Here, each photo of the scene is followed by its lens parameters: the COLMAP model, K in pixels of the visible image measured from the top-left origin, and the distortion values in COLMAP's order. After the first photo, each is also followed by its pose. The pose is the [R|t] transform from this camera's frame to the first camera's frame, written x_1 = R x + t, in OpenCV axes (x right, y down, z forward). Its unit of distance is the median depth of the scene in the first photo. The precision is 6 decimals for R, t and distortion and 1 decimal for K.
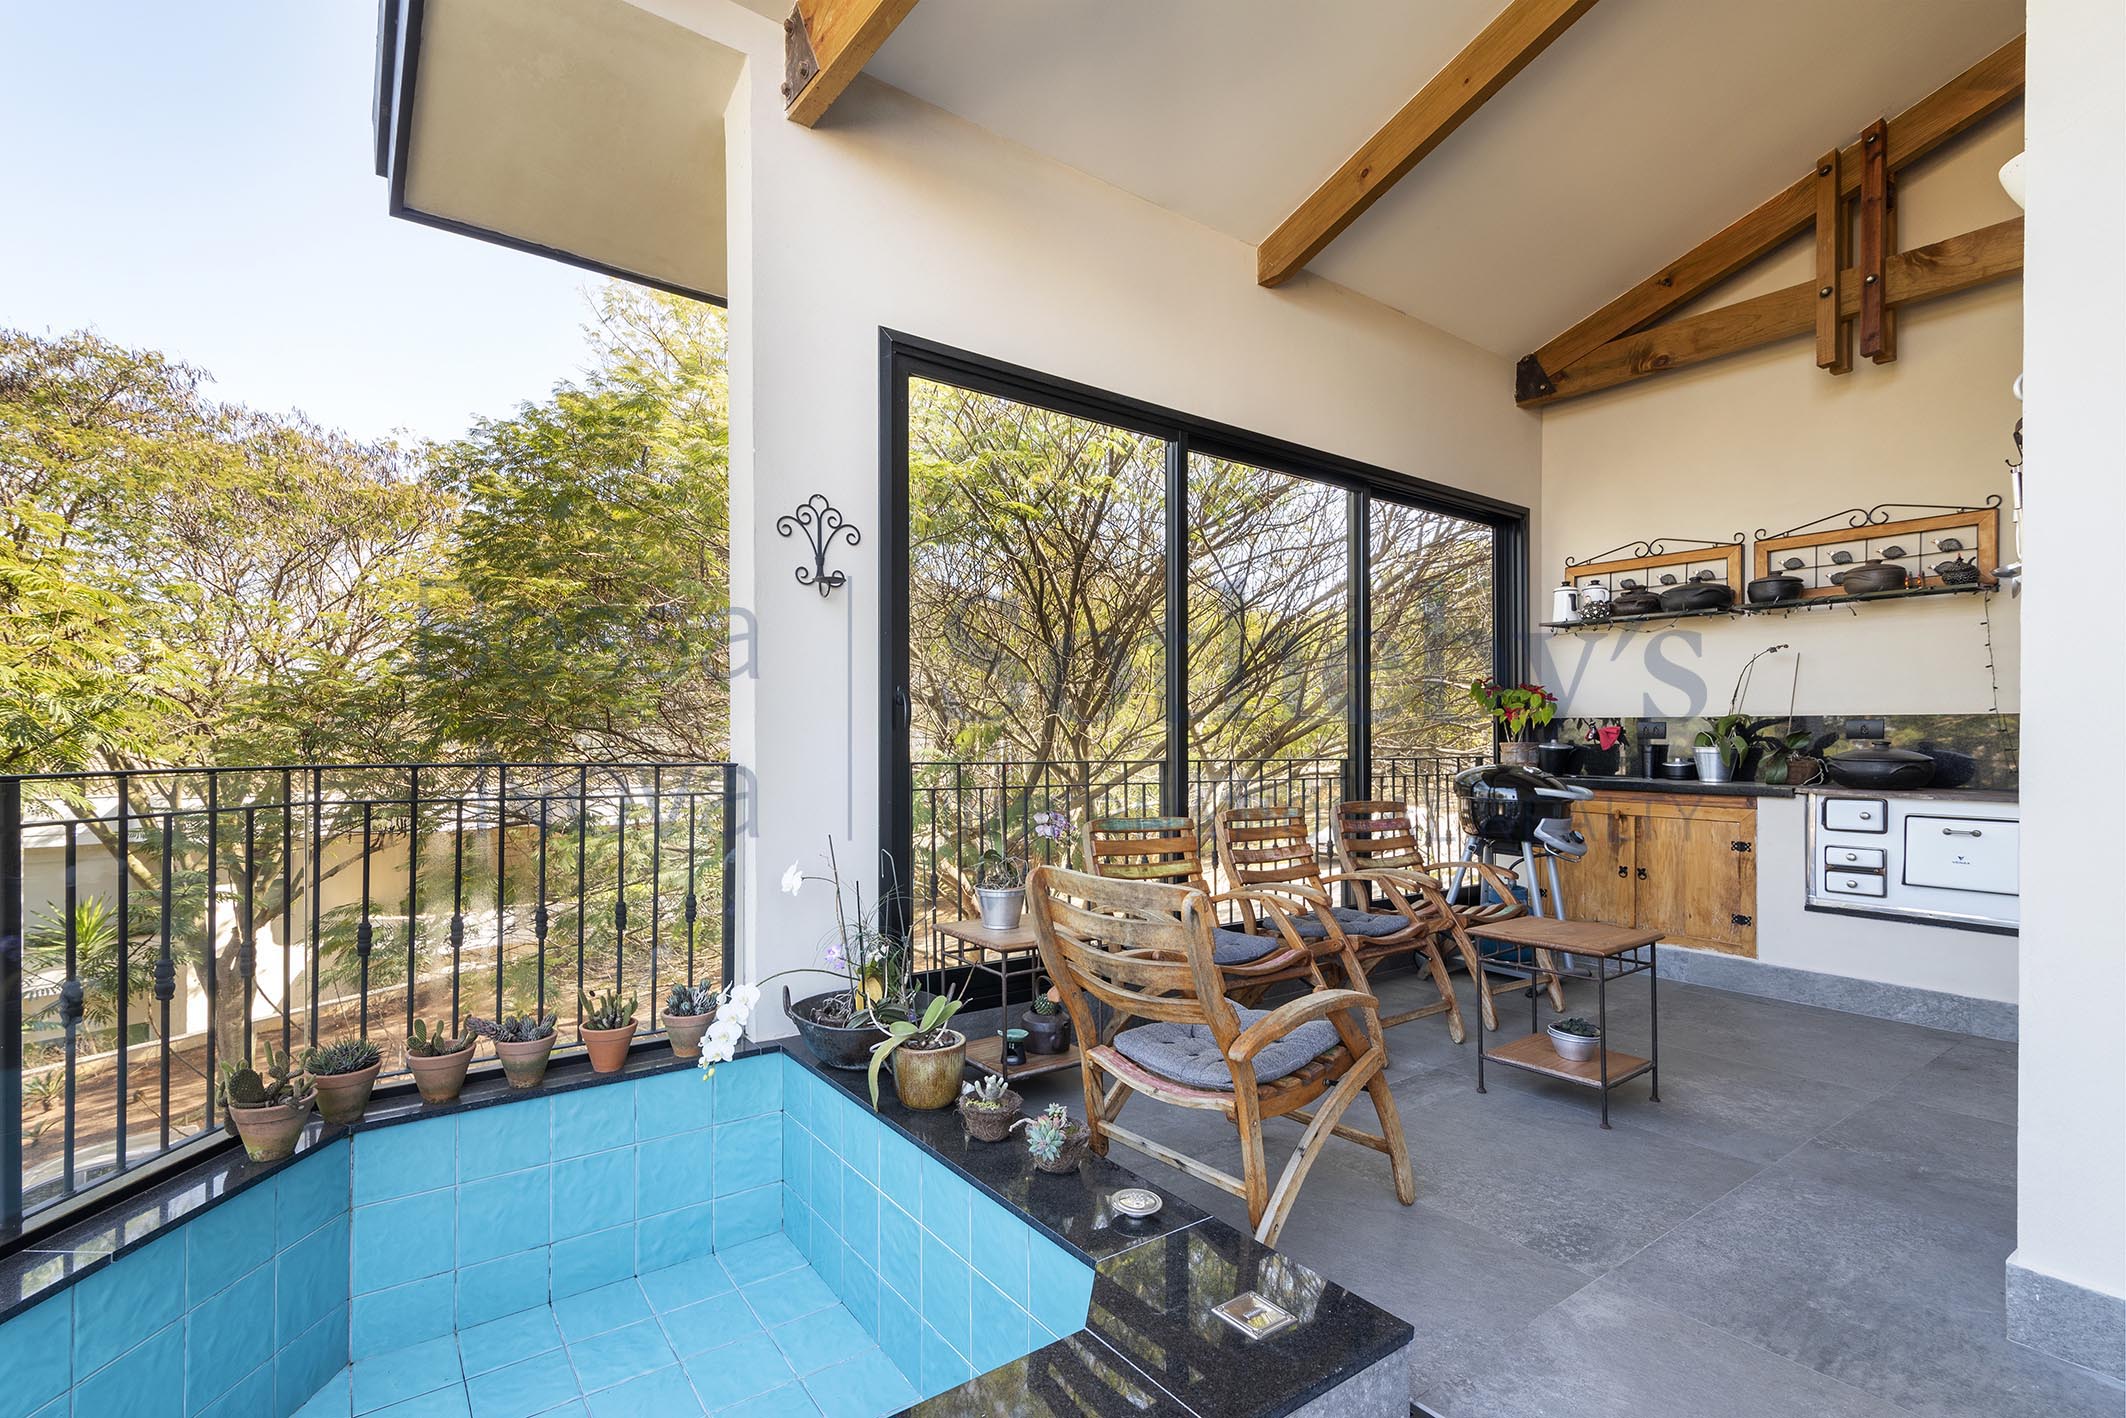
lens RADIAL K [[963.8, 0, 1025.2], [0, 963.8, 733.5], [0, 0, 1]] dist [0.013097, -0.000323]
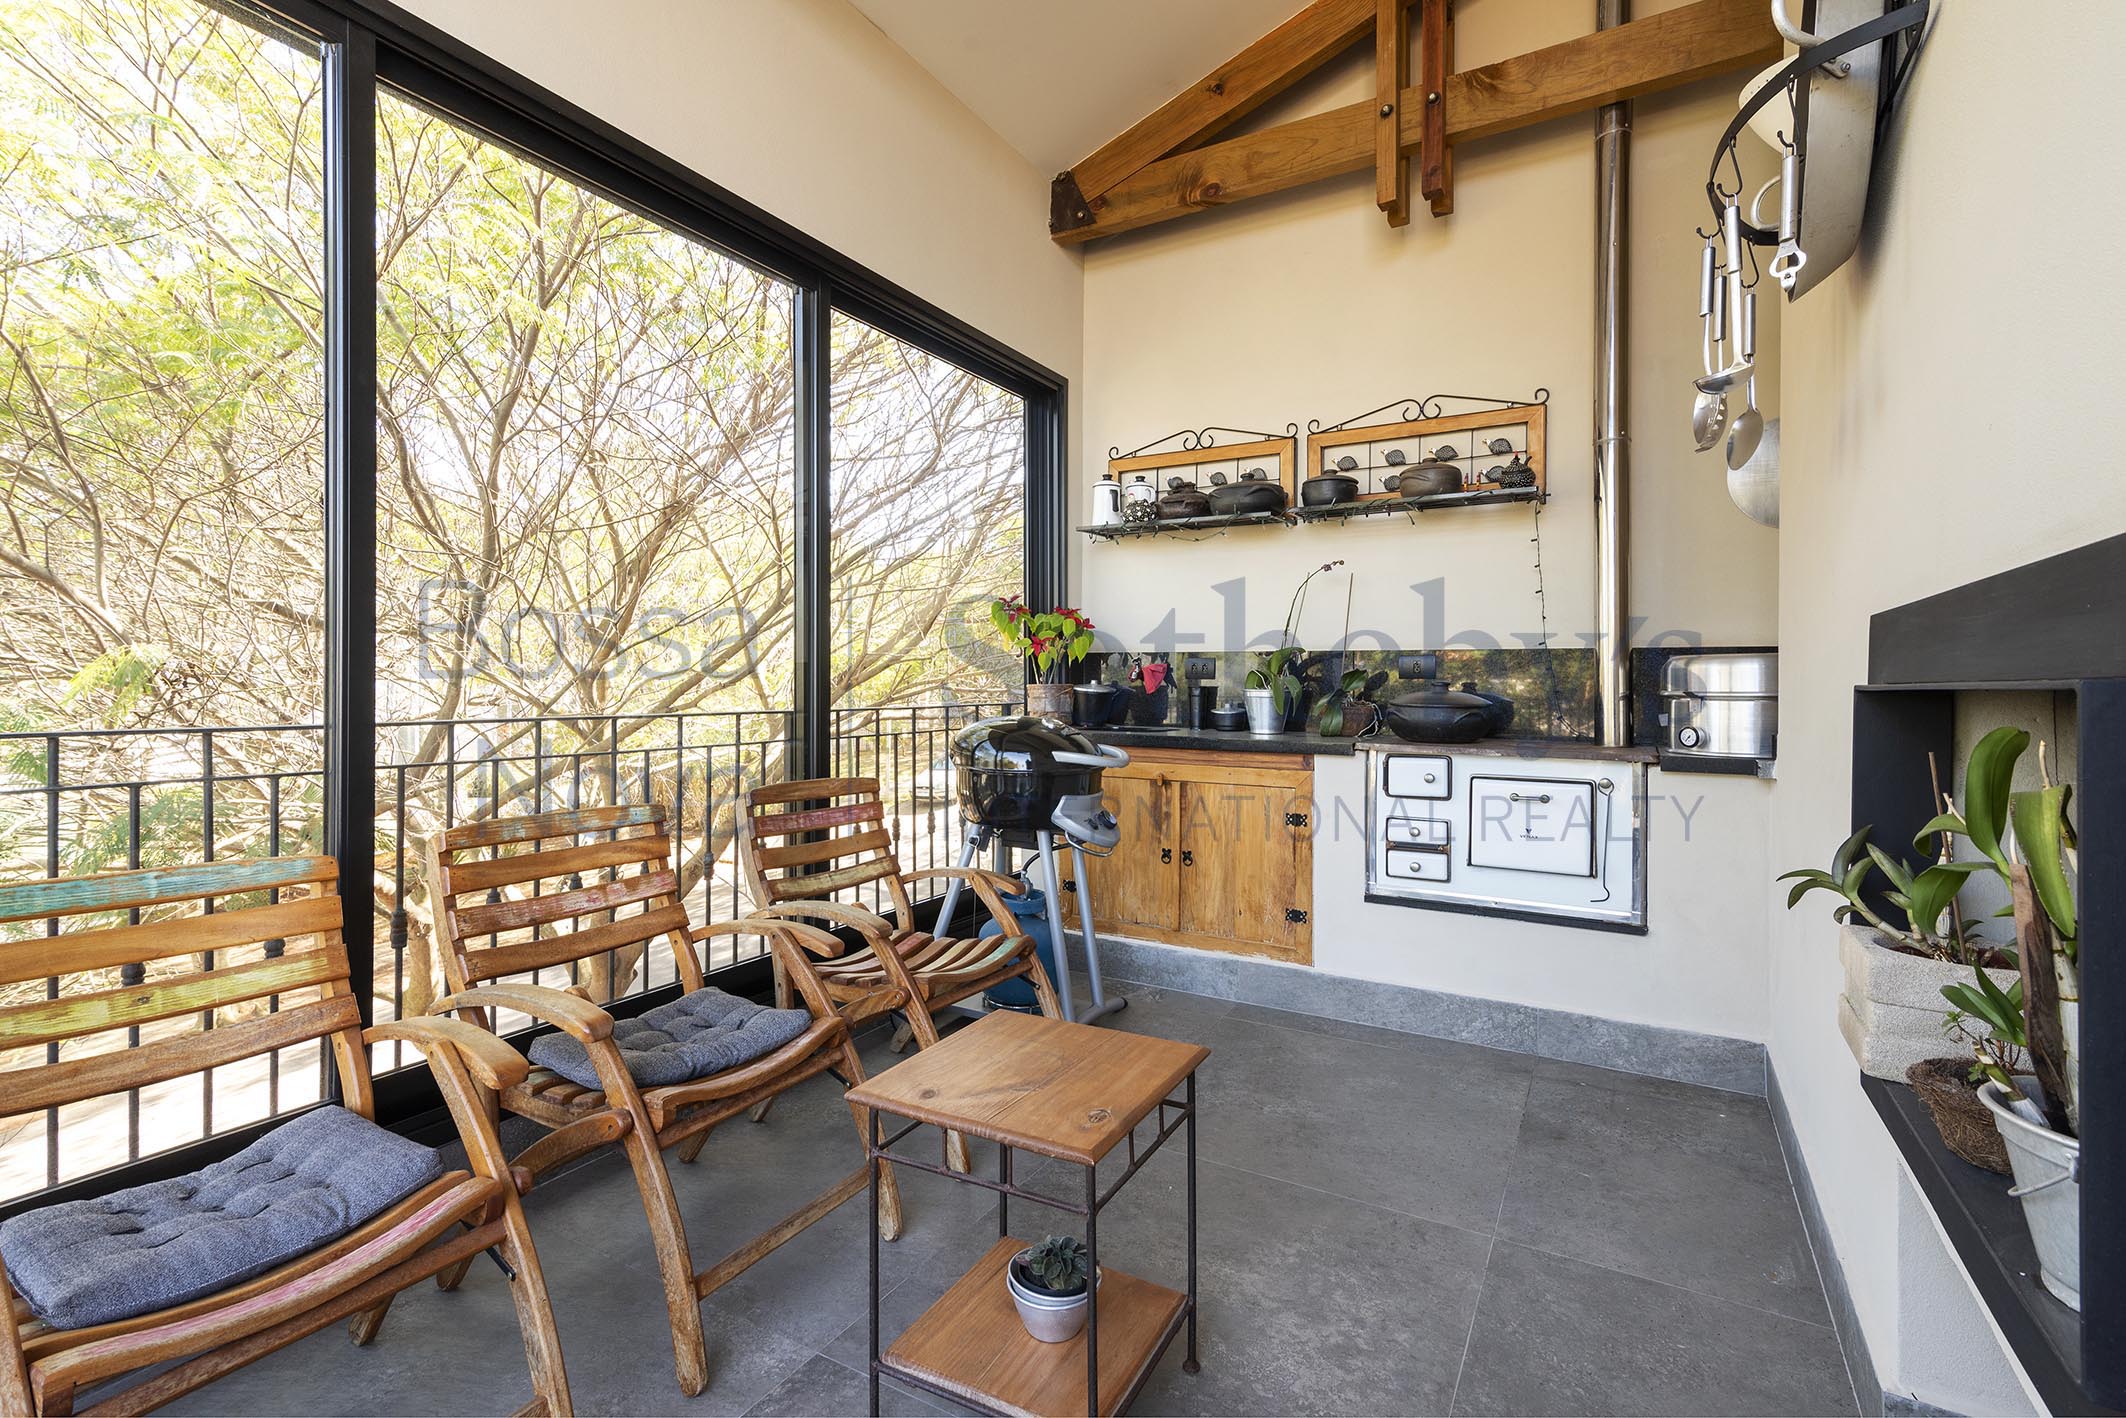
lens RADIAL K [[963.8, 0, 1064.7], [0, 963.8, 697.6], [0, 0, 1]] dist [0.013097, -0.000323]
pose [[0.909599, -0.008789, 0.415394, 0.243411], [-0.000990, 0.999728, 0.023320, 0.002654], [-0.415485, -0.021623, 0.909343, 0.366903]]
